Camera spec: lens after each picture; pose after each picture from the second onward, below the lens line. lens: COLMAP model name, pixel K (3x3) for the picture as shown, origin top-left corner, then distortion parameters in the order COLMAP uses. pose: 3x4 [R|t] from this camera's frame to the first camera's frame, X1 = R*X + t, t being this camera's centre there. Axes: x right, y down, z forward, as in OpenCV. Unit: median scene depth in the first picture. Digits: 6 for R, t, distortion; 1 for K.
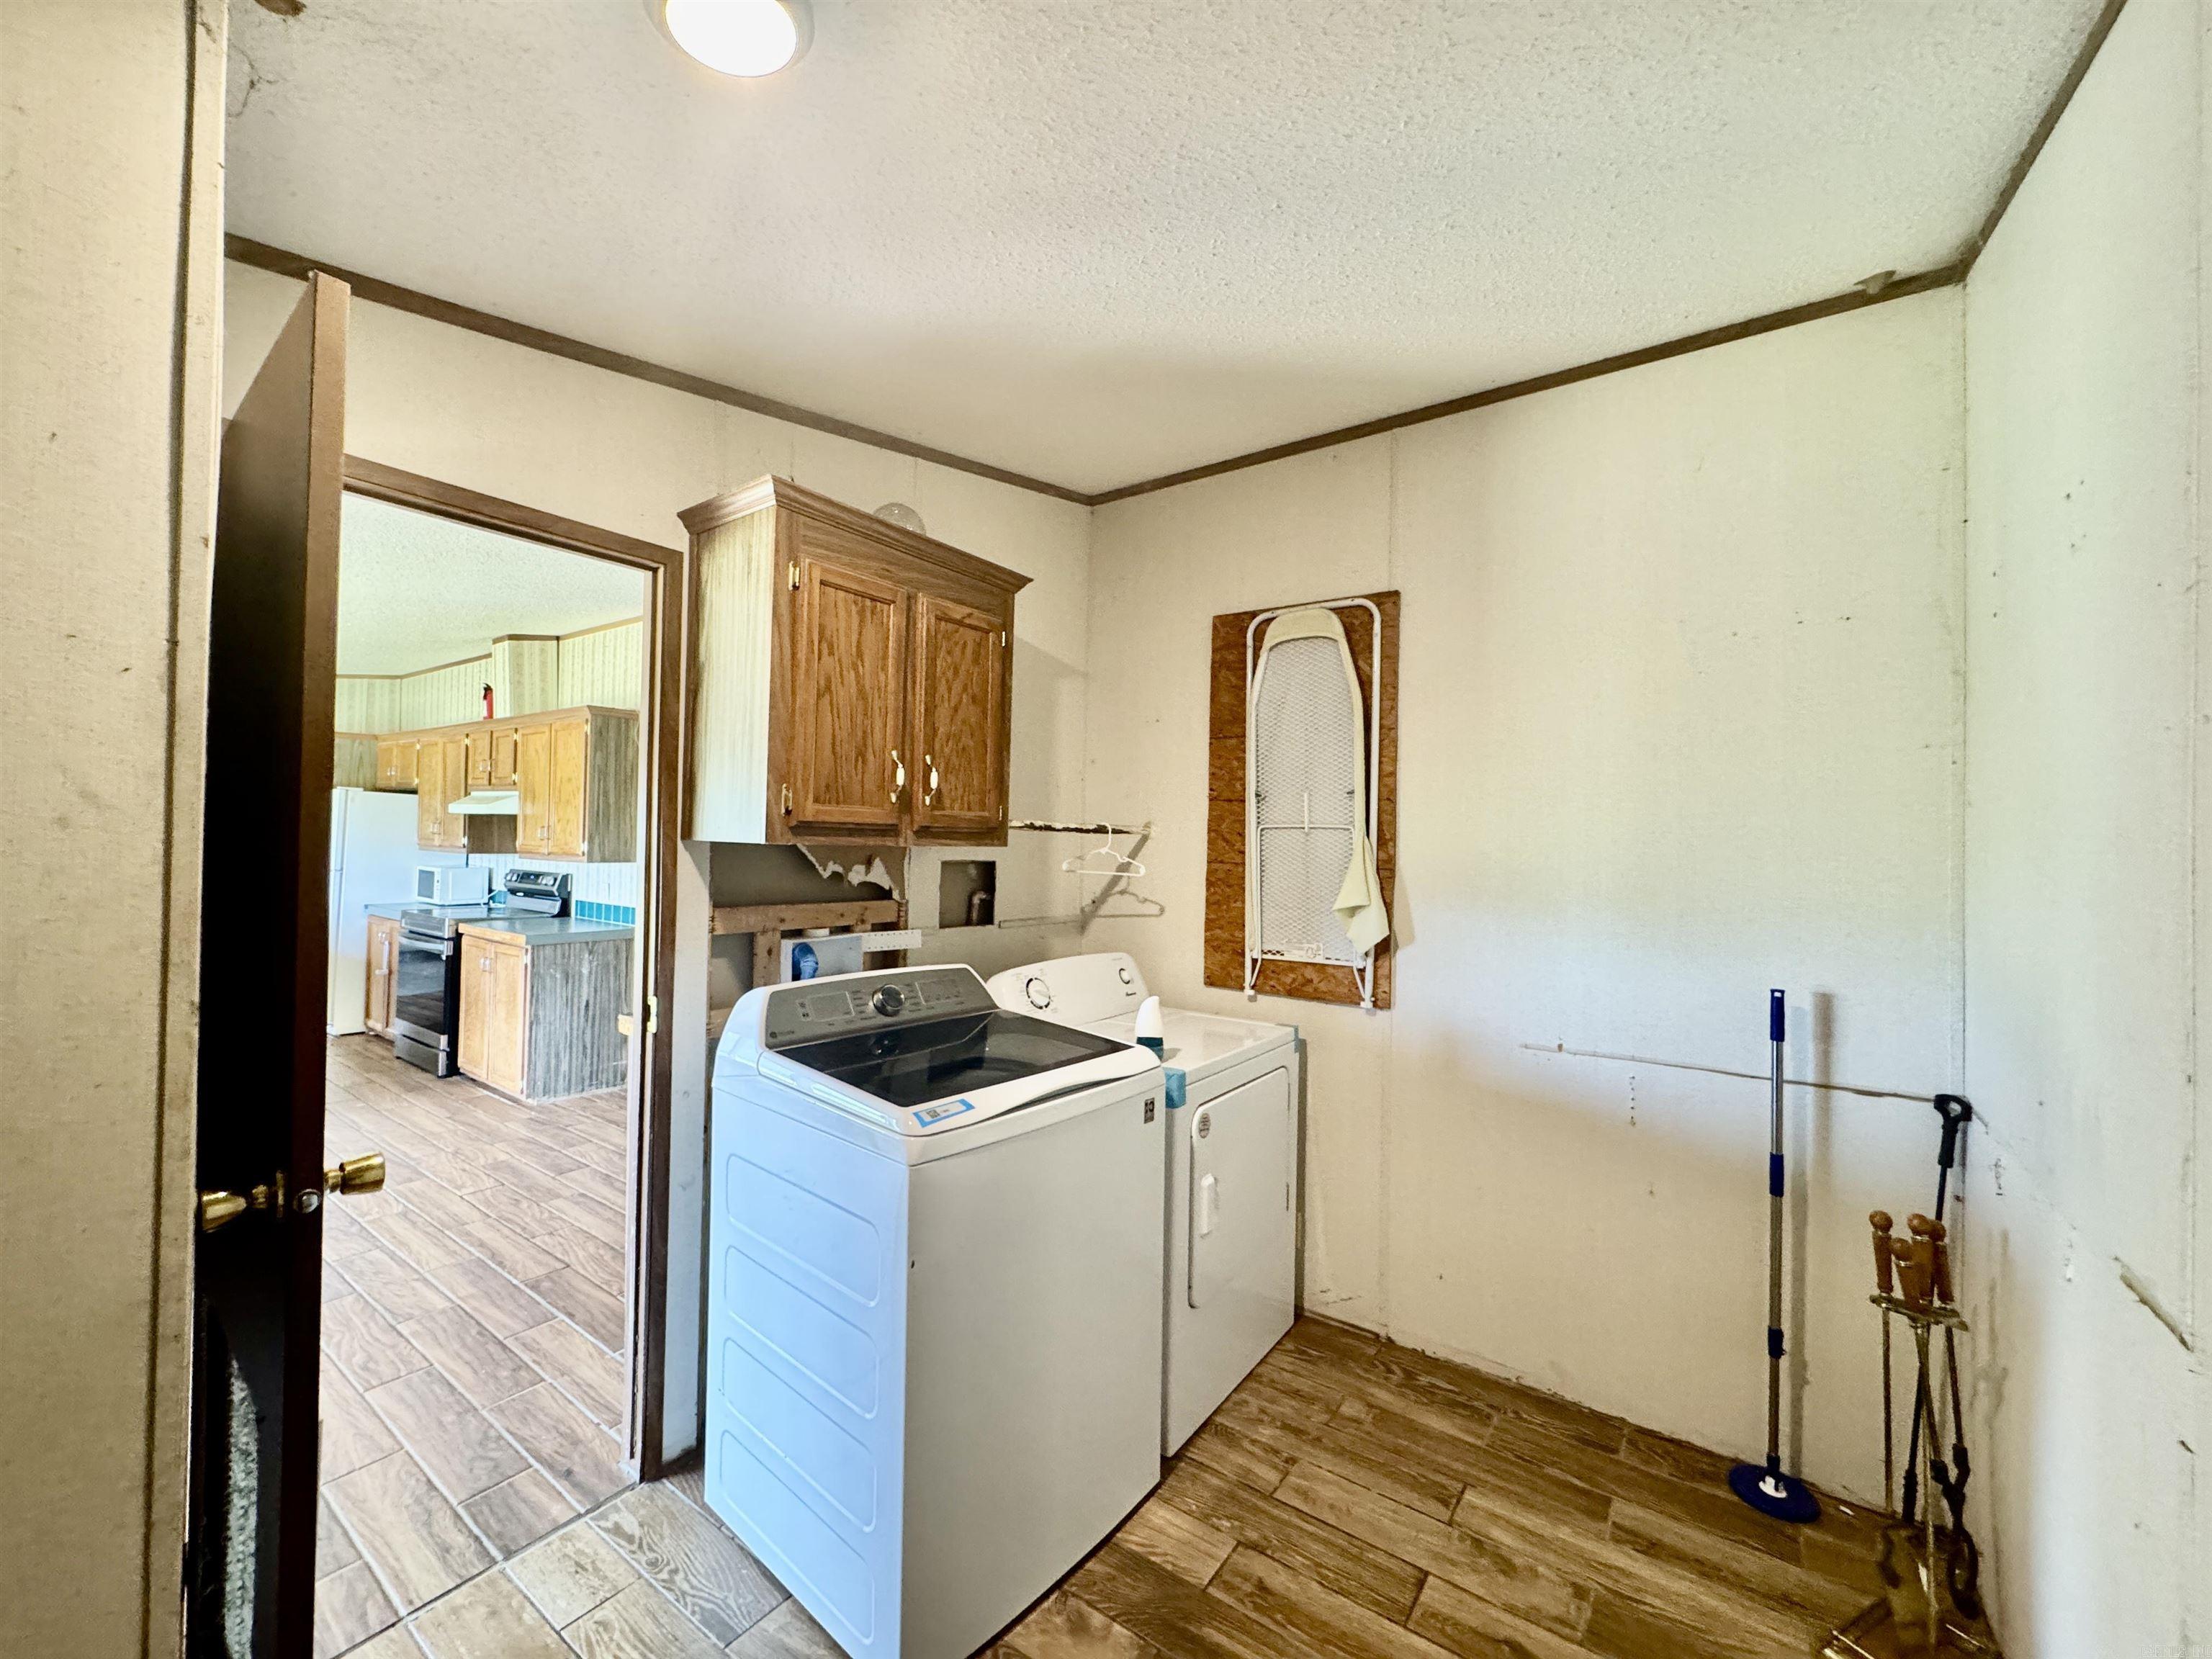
lens RADIAL K [[878.8, 0, 1105.3], [0, 878.8, 827.5], [0, 0, 1]] dist [-0.000138, -0.000088]
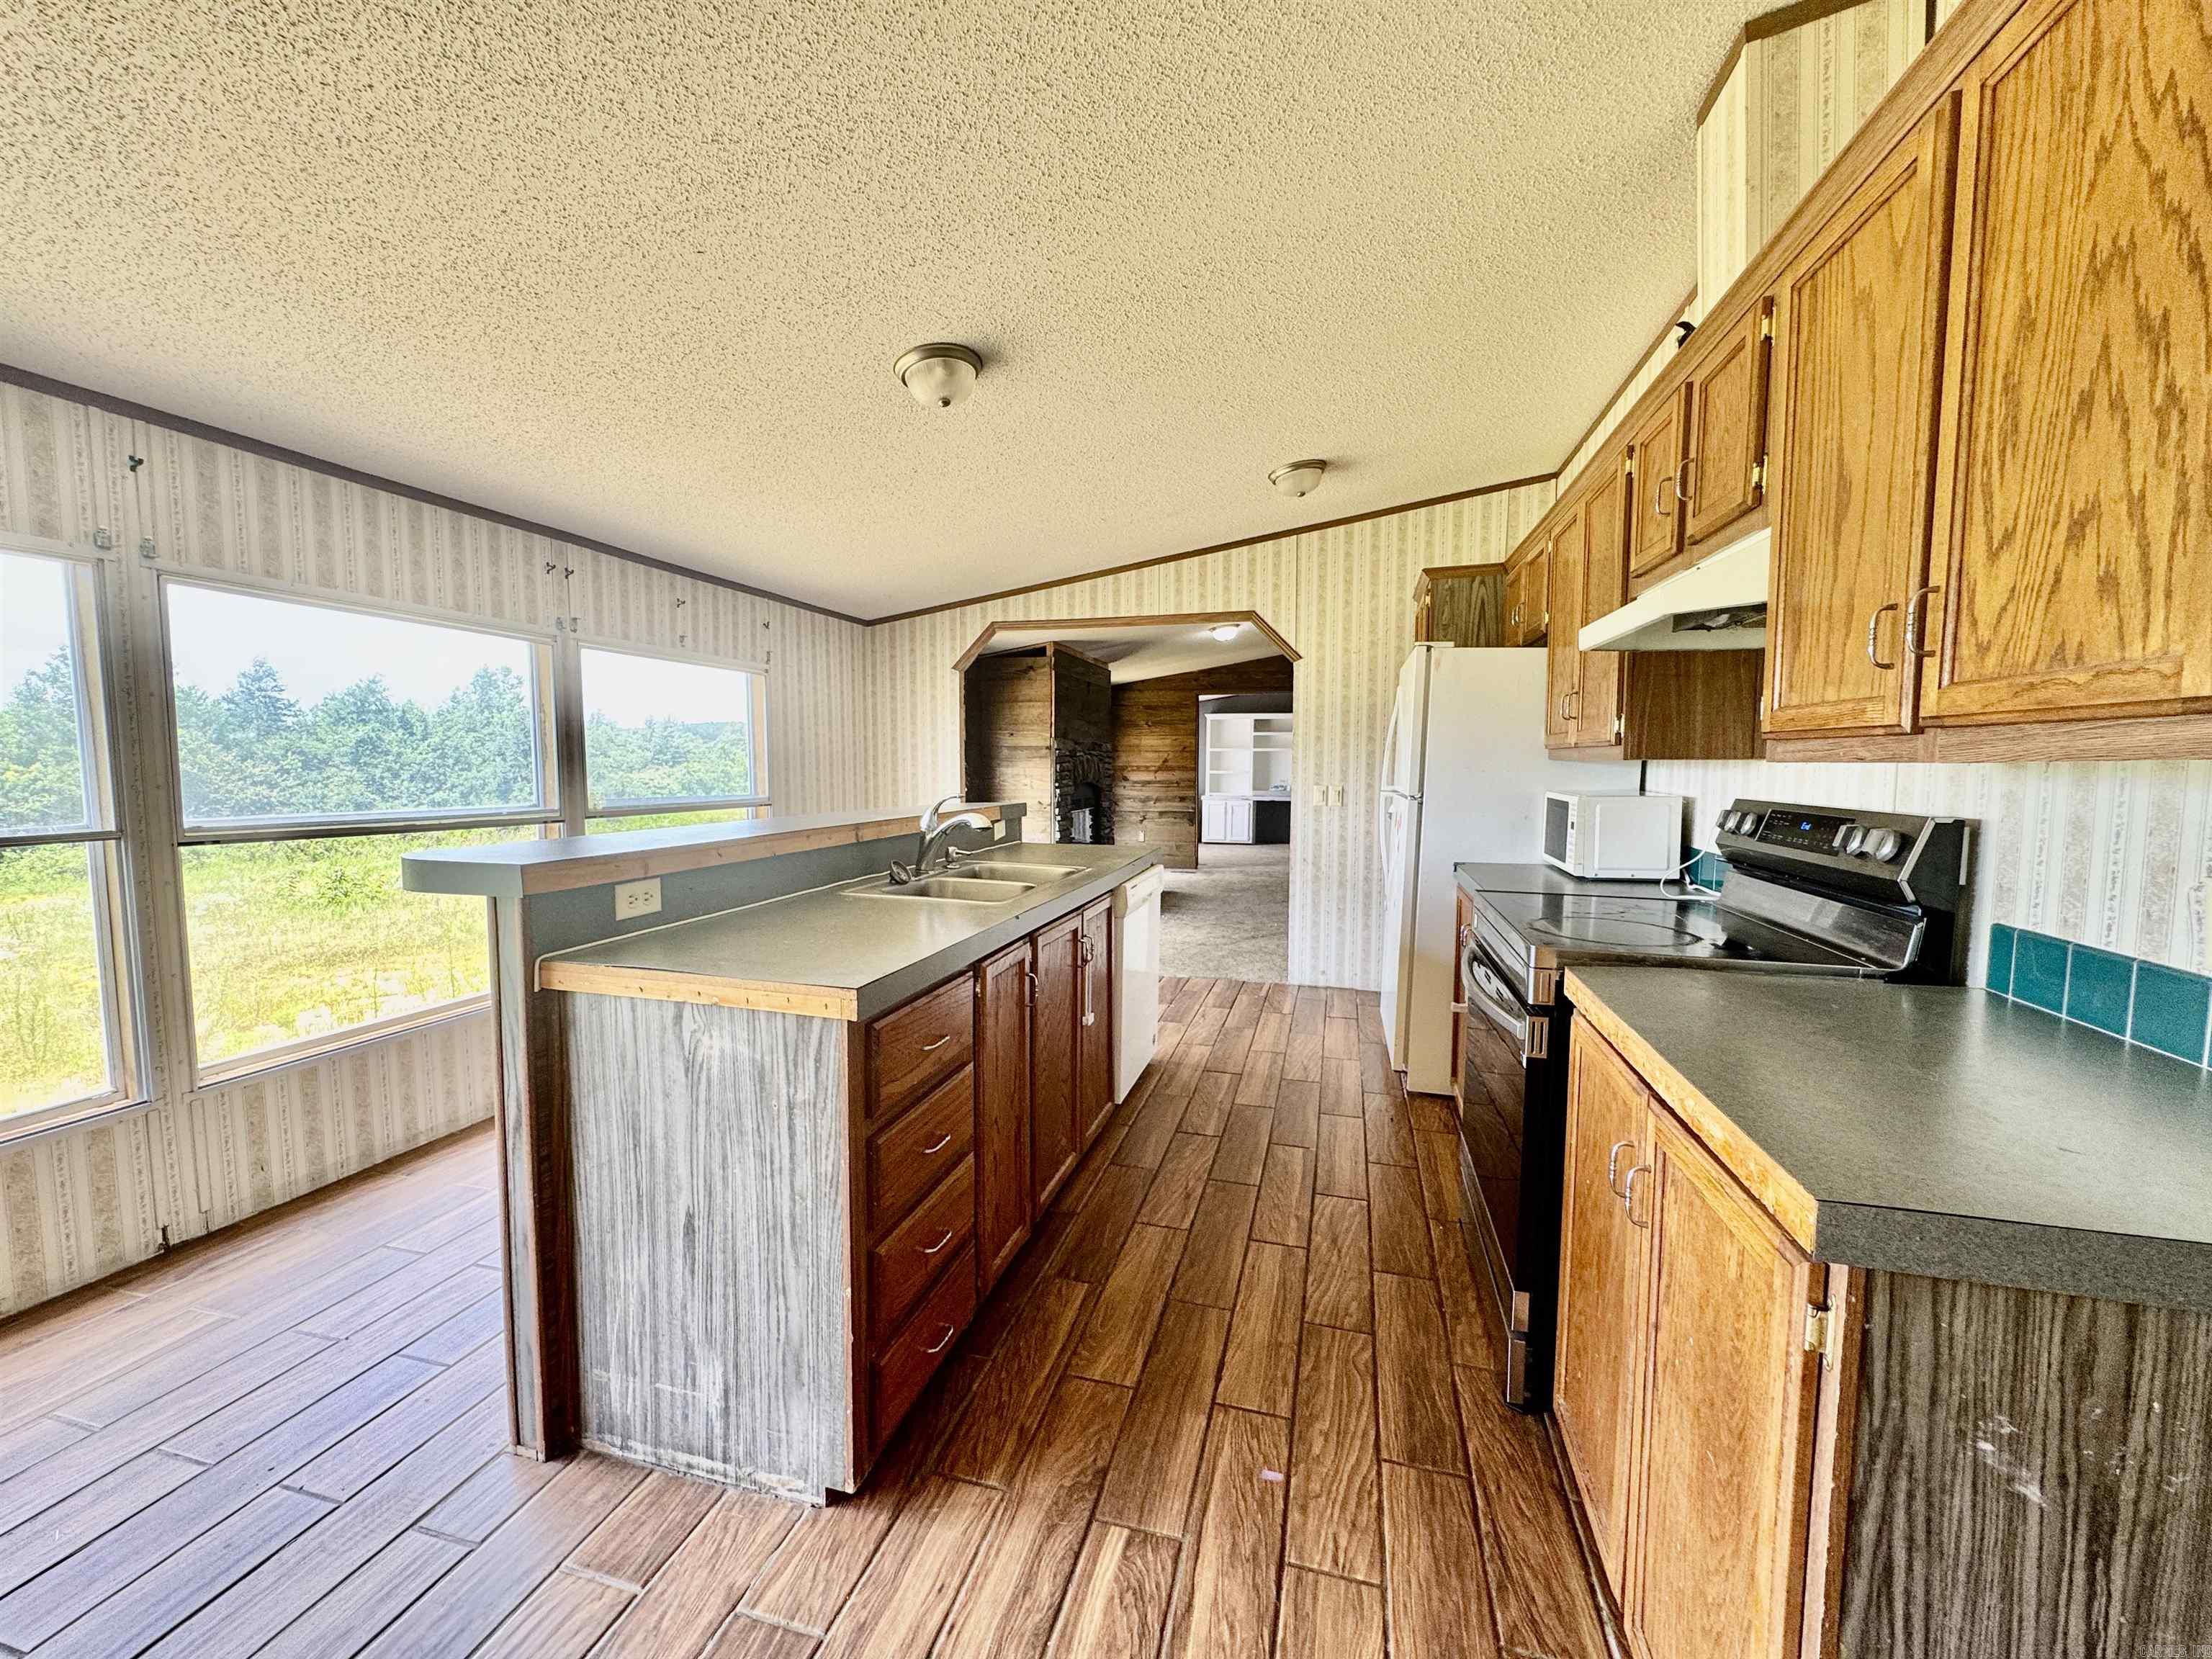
lens RADIAL K [[878.8, 0, 1105.6], [0, 878.8, 829.5], [0, 0, 1]] dist [-0.000138, -0.000088]
pose [[0.344471, 0.048907, -0.937522, -0.436409], [0.023274, 0.997890, 0.060607, 0.032271], [0.938509, -0.042697, 0.342606, 0.646040]]
